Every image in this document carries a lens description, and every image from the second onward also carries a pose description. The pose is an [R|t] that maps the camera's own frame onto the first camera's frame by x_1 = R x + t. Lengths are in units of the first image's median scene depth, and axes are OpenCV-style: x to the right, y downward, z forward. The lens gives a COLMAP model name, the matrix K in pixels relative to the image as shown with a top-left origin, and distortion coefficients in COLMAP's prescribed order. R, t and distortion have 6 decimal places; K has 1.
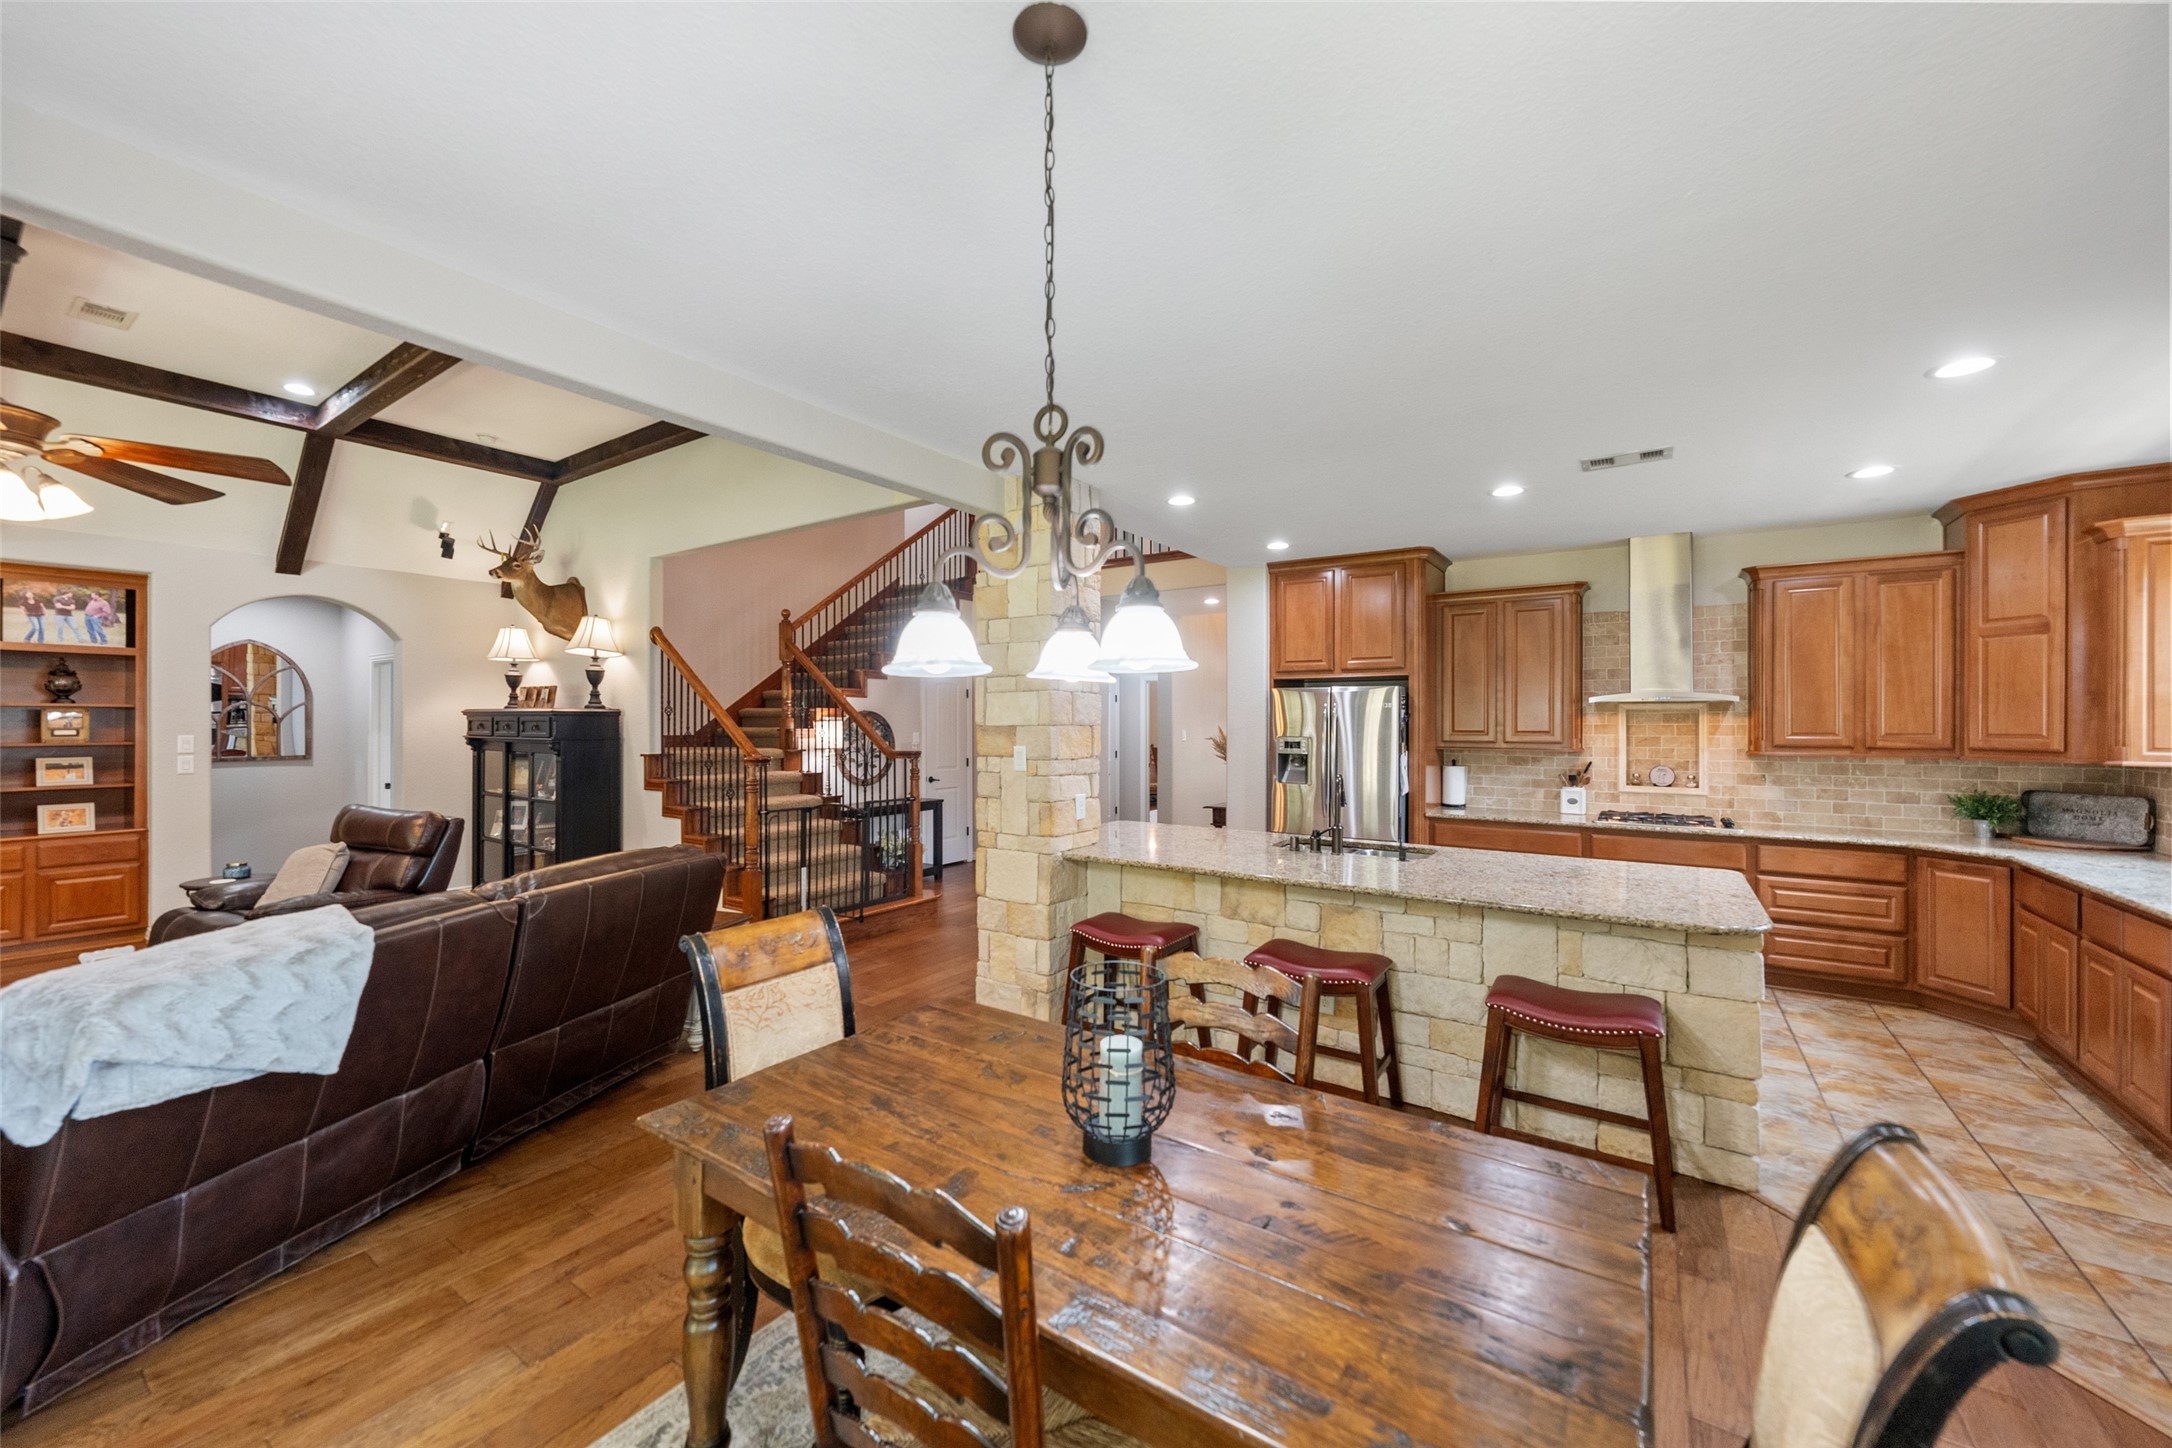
lens RADIAL K [[825.0, 0, 1082.3], [0, 825.0, 718.1], [0, 0, 1]] dist [-0.000859, 0.000113]
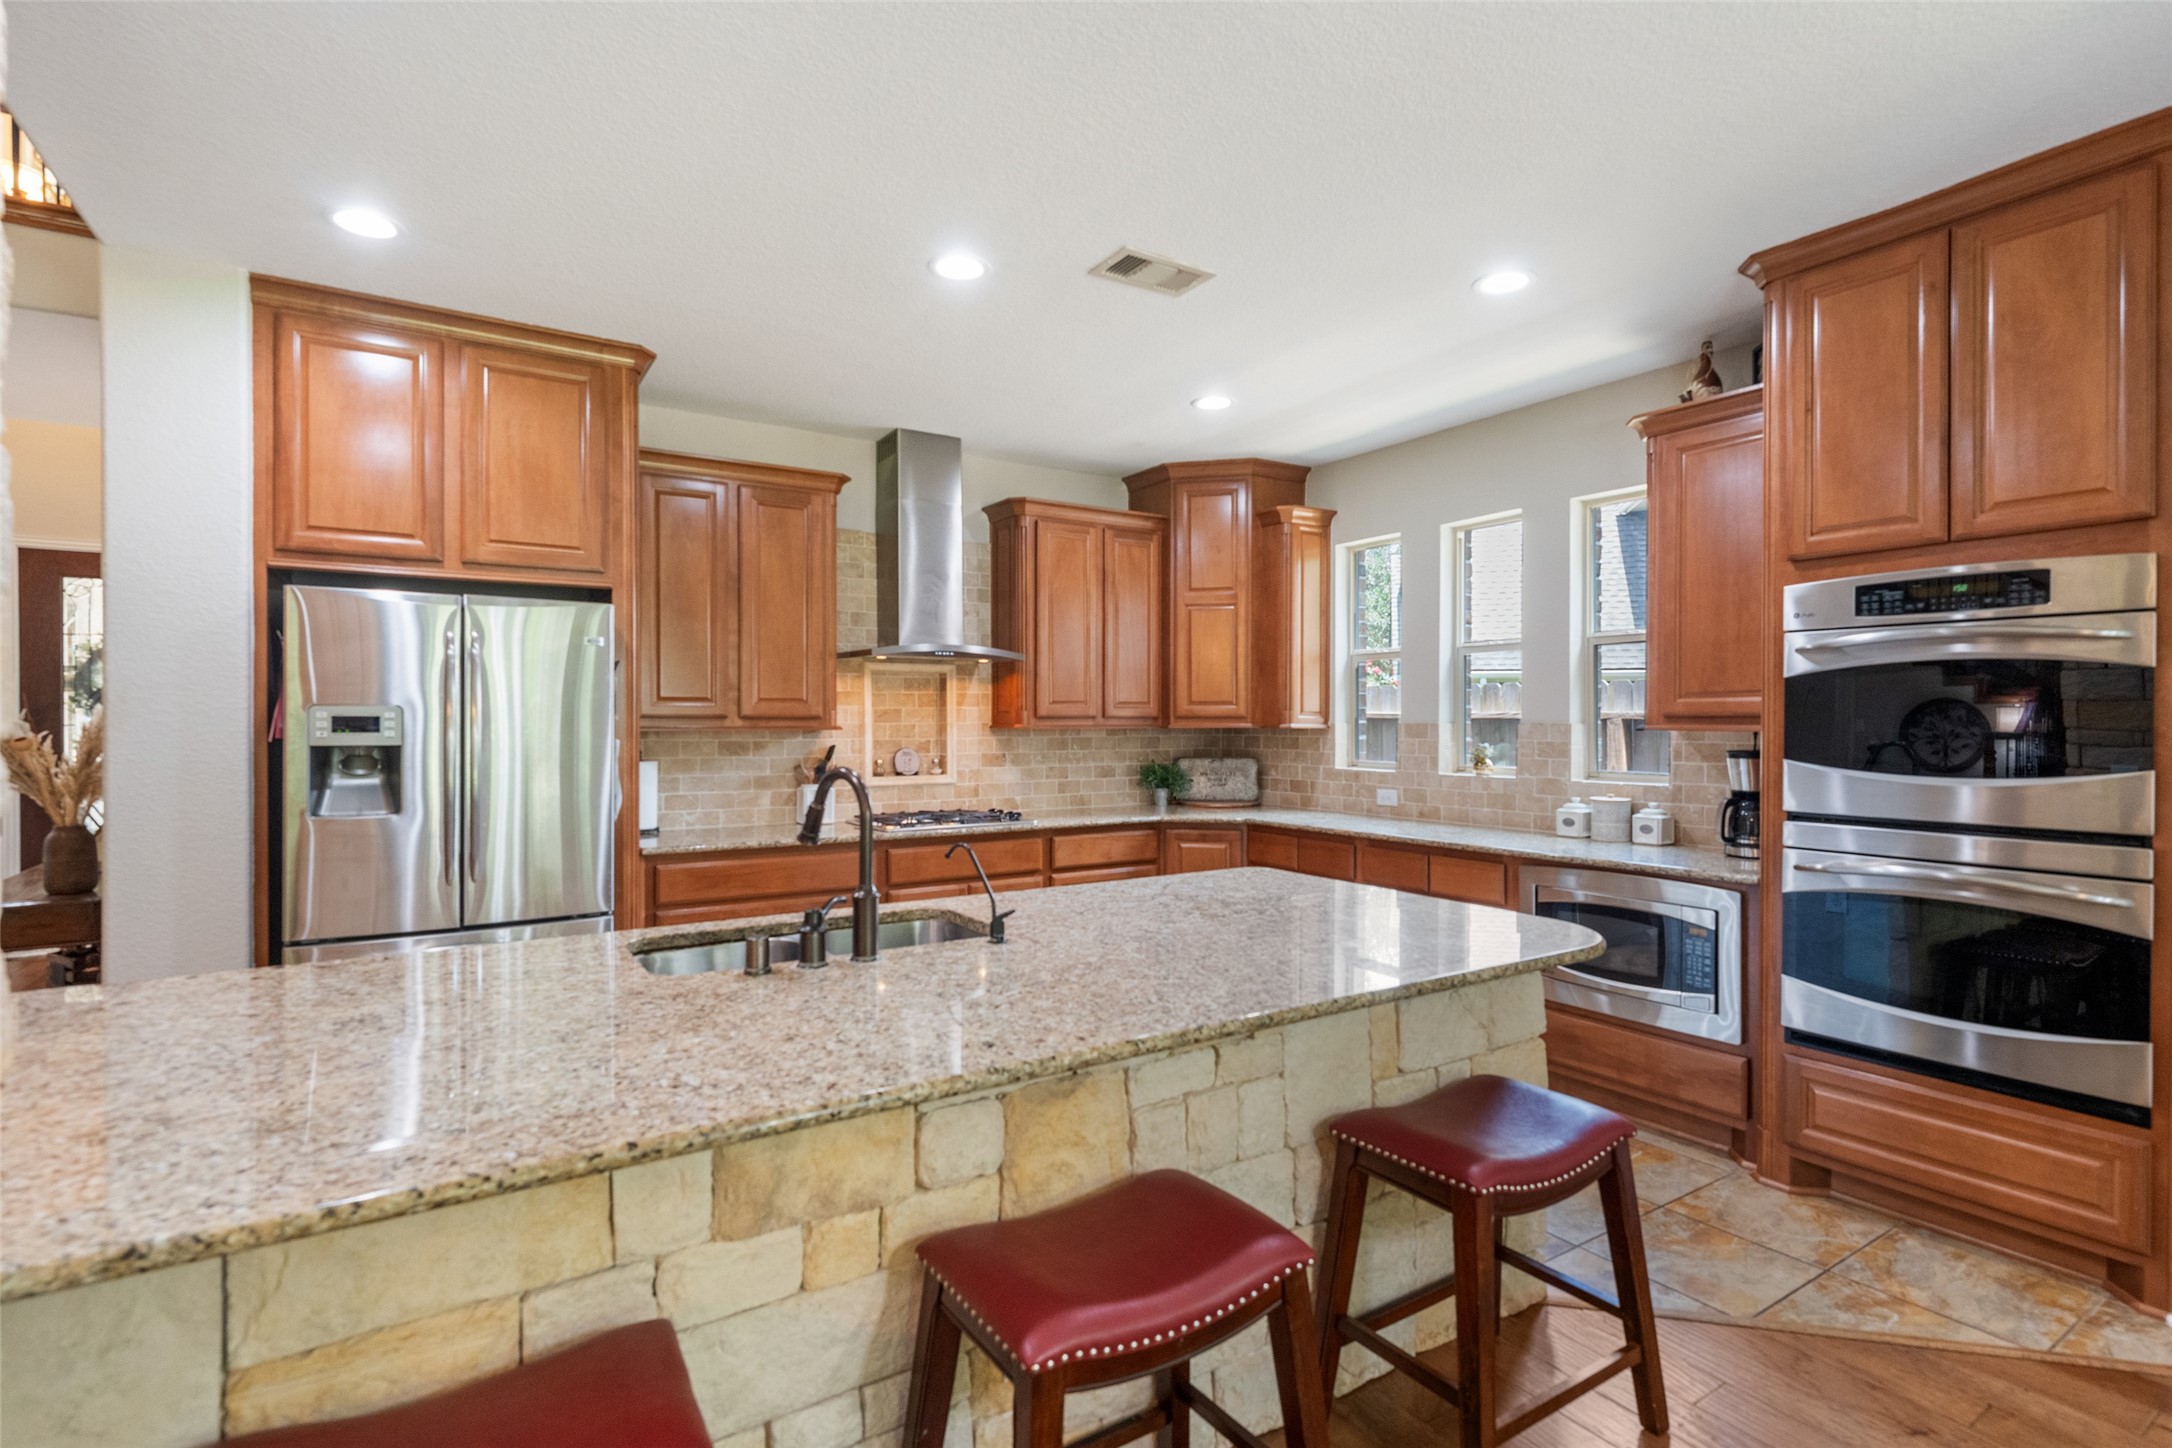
lens RADIAL K [[1026.0, 0, 1074.4], [0, 1026.0, 724.9], [0, 0, 1]] dist [0.002693, -0.000698]
pose [[0.391397, -0.004987, 0.920209, -0.089259], [-0.001896, 0.999979, 0.006226, 0.031469], [-0.920220, -0.004182, 0.391379, 0.503625]]
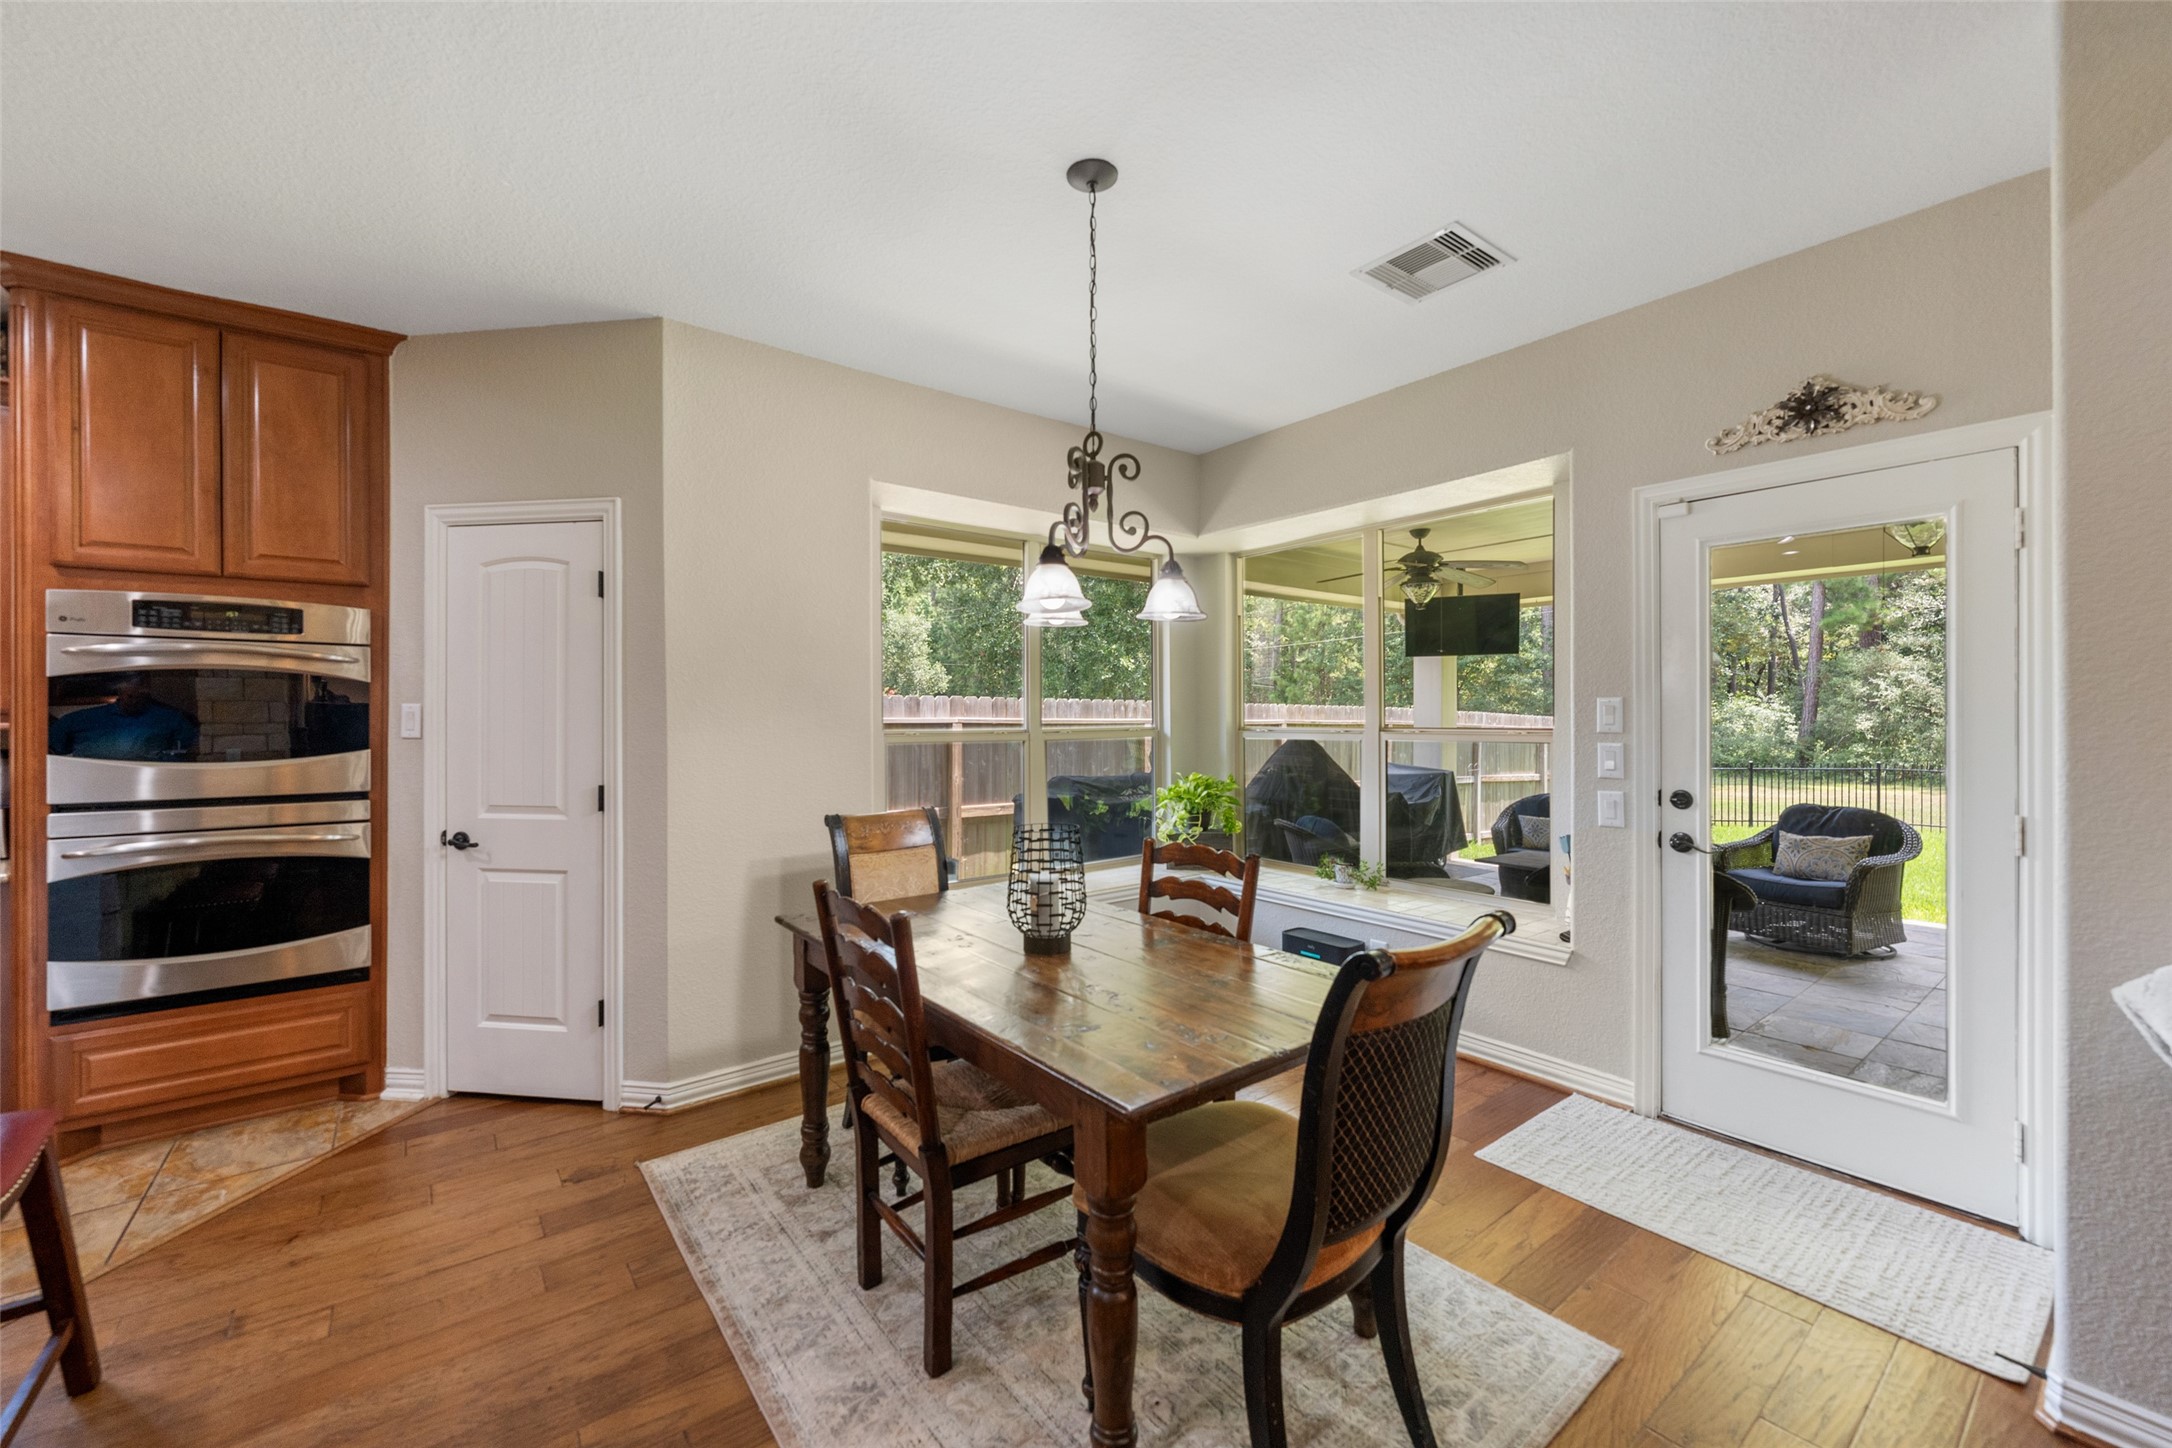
lens RADIAL K [[852.6, 0, 1076.8], [0, 852.6, 715.5], [0, 0, 1]] dist [-0.001035, 0.000108]
pose [[-0.951322, 0.000975, 0.308197, -0.125914], [0.000529, 0.999999, -0.001532, 0.031569], [-0.308198, -0.001295, -0.951321, 0.642042]]
